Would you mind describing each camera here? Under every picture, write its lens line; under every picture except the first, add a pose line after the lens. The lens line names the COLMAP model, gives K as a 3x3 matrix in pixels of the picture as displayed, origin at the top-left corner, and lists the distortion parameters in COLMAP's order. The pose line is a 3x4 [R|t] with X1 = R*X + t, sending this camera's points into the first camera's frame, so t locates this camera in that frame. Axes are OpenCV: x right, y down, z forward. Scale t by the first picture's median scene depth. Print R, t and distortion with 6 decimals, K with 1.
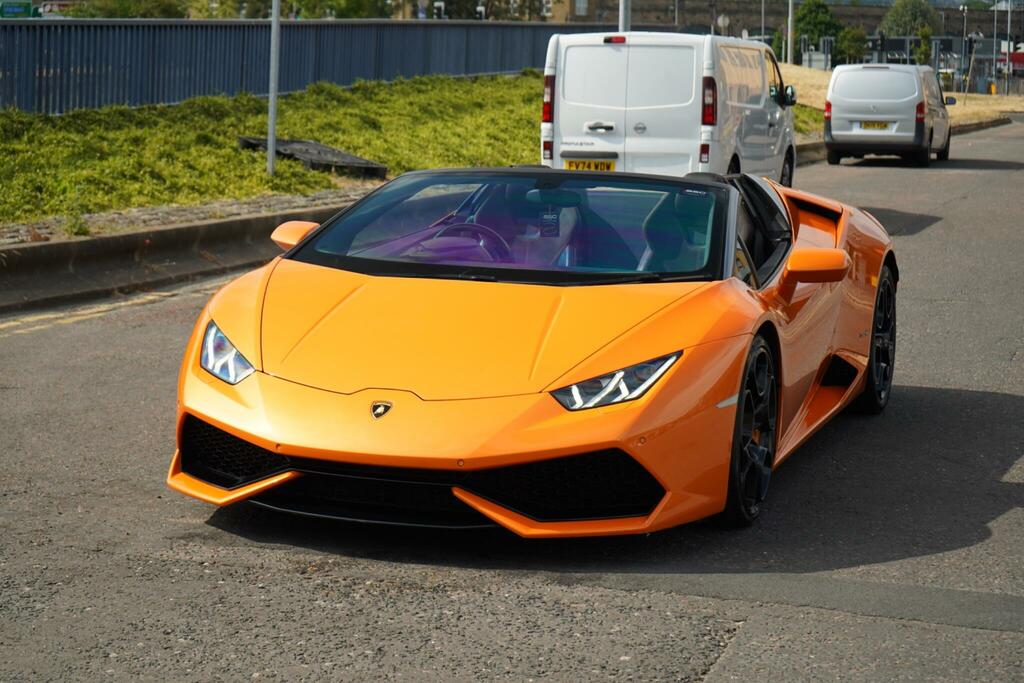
lens RADIAL K [[2041.3, 0, 478.1], [0, 2041.3, 319.8], [0, 0, 1]] dist [-0.048571, 0.000000]
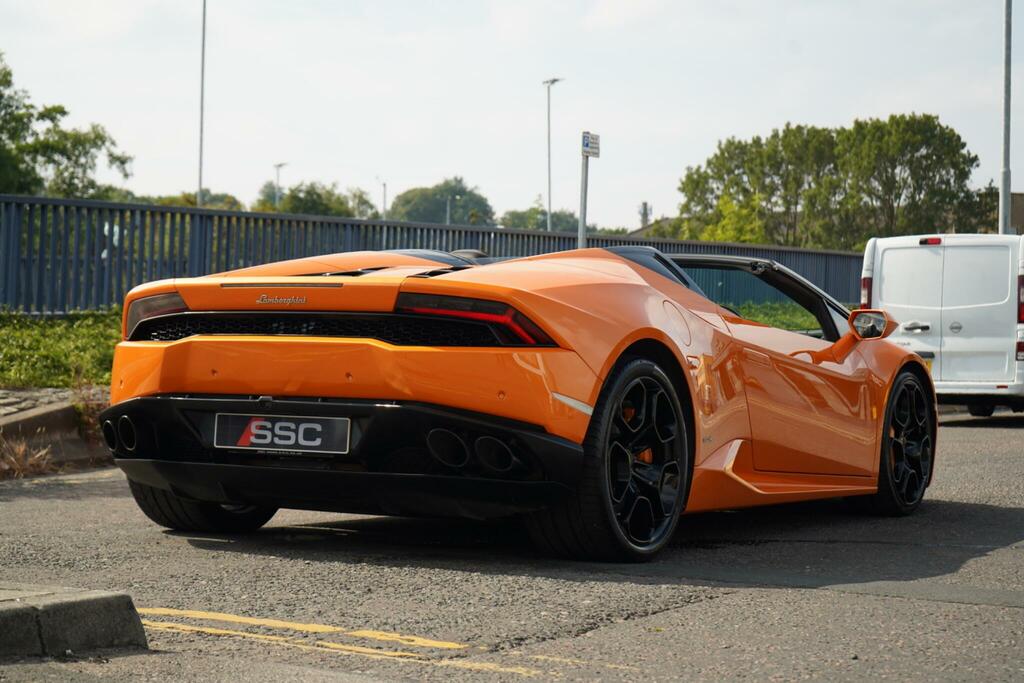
lens RADIAL K [[2041.3, 0, 518.7], [0, 2041.3, 342.2], [0, 0, 1]] dist [-0.048571, 0.000000]
pose [[0.981174, -0.005841, -0.193036, 0.092620], [-0.018362, 0.992193, -0.123355, 0.061788], [0.192249, 0.124577, 0.973407, -0.028416]]
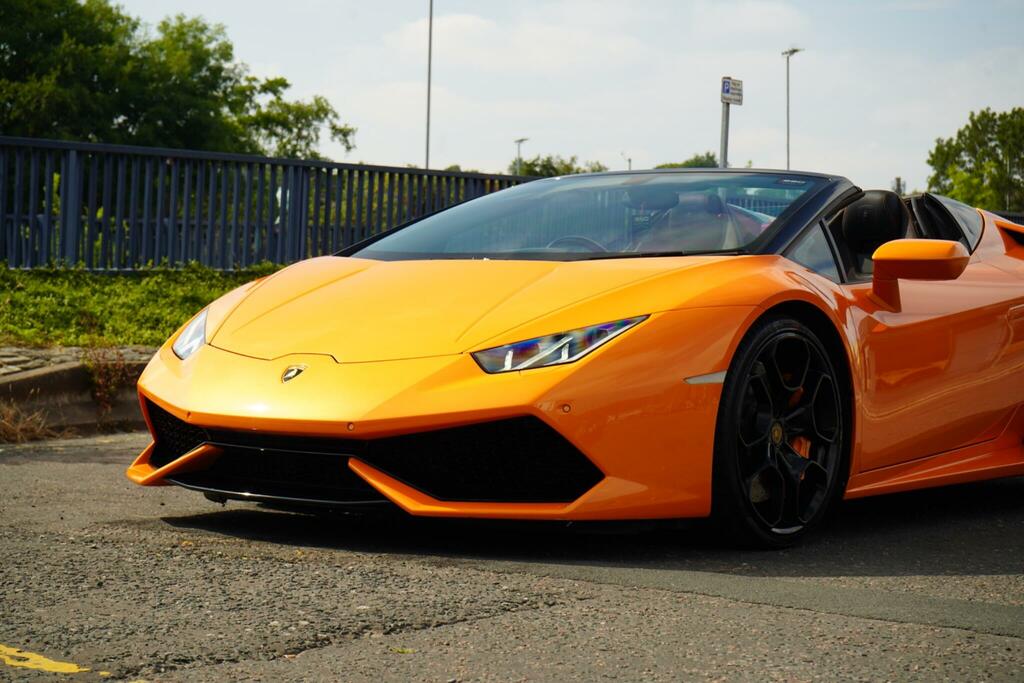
lens RADIAL K [[2041.3, 0, 510.4], [0, 2041.3, 339.8], [0, 0, 1]] dist [-0.048571, 0.000000]
pose [[0.948372, 0.001493, -0.317155, 0.145160], [-0.038342, 0.993194, -0.109978, 0.055655], [0.314833, 0.116461, 0.941975, 0.090884]]
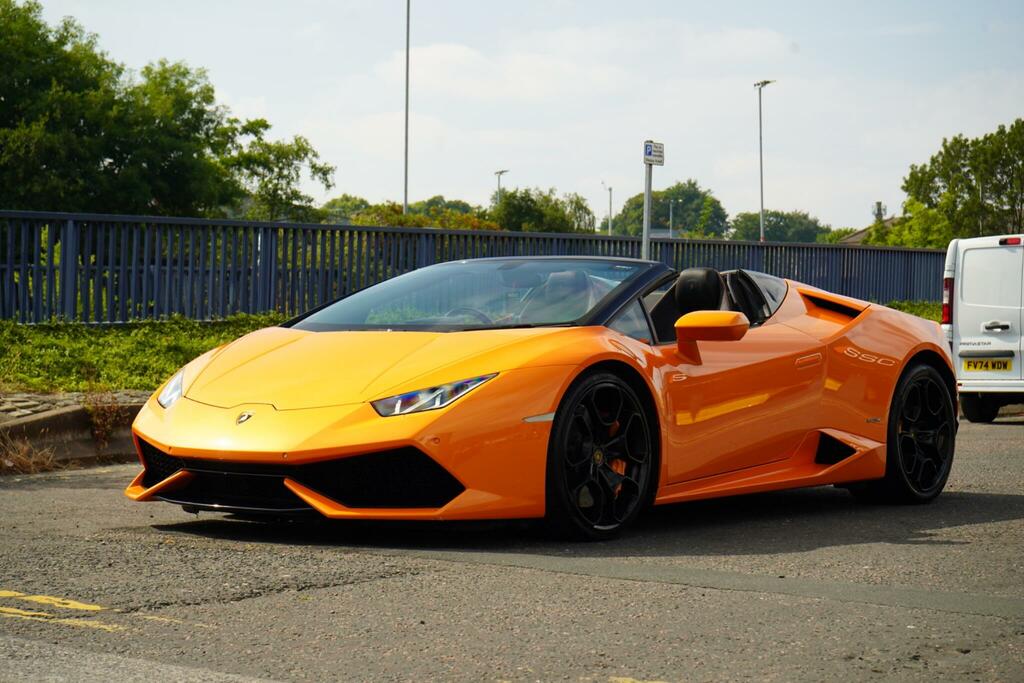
lens RADIAL K [[2041.3, 0, 508.4], [0, 2041.3, 339.5], [0, 0, 1]] dist [-0.048571, 0.000000]
pose [[0.949969, -0.015762, -0.311948, 0.218973], [-0.024225, 0.991999, -0.123897, 0.065573], [0.311405, 0.125256, 0.941986, -0.047079]]
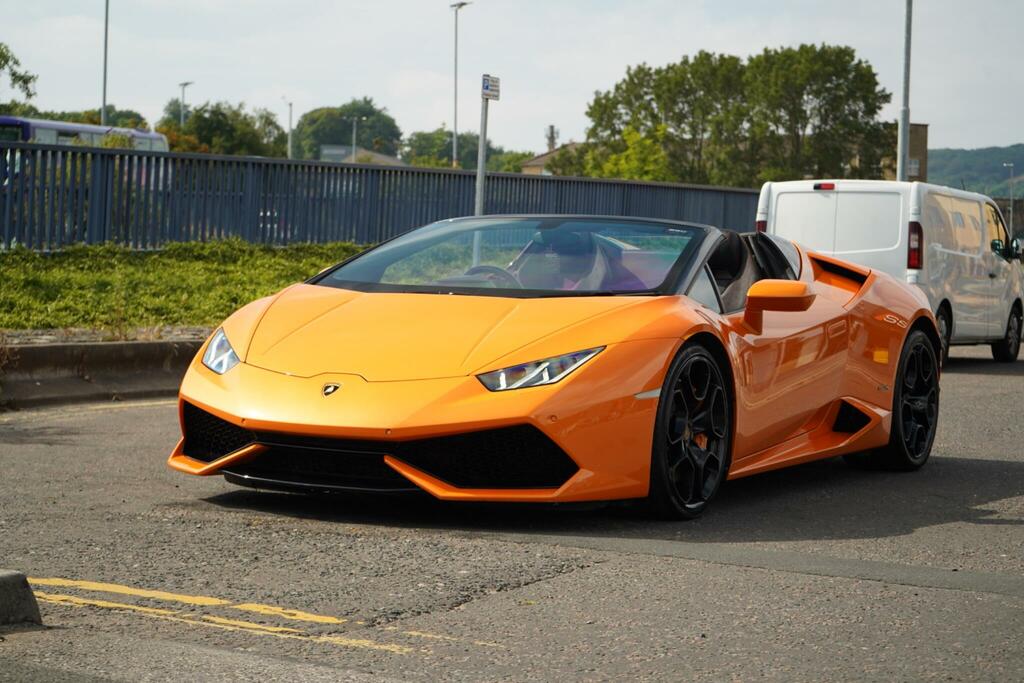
lens RADIAL K [[2041.3, 0, 505.0], [0, 2041.3, 340.2], [0, 0, 1]] dist [-0.048571, 0.000000]
pose [[0.988015, 0.013311, -0.153785, 0.101001], [-0.026959, 0.995843, -0.087008, 0.051266], [0.151988, 0.090111, 0.984266, -0.047995]]
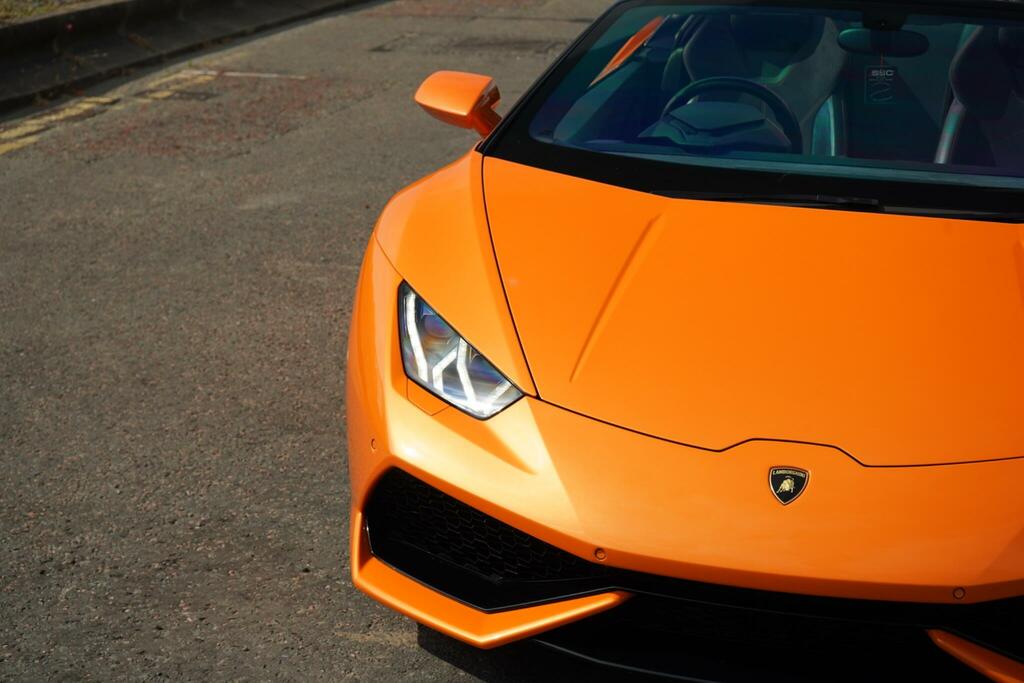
lens RADIAL K [[2041.3, 0, 512.4], [0, 2041.3, 341.0], [0, 0, 1]] dist [-0.048571, 0.000000]
pose [[0.994568, -0.018913, 0.102358, -0.080306], [0.003877, 0.989404, 0.145139, -0.033685], [-0.104018, -0.143953, 0.984103, 0.214495]]
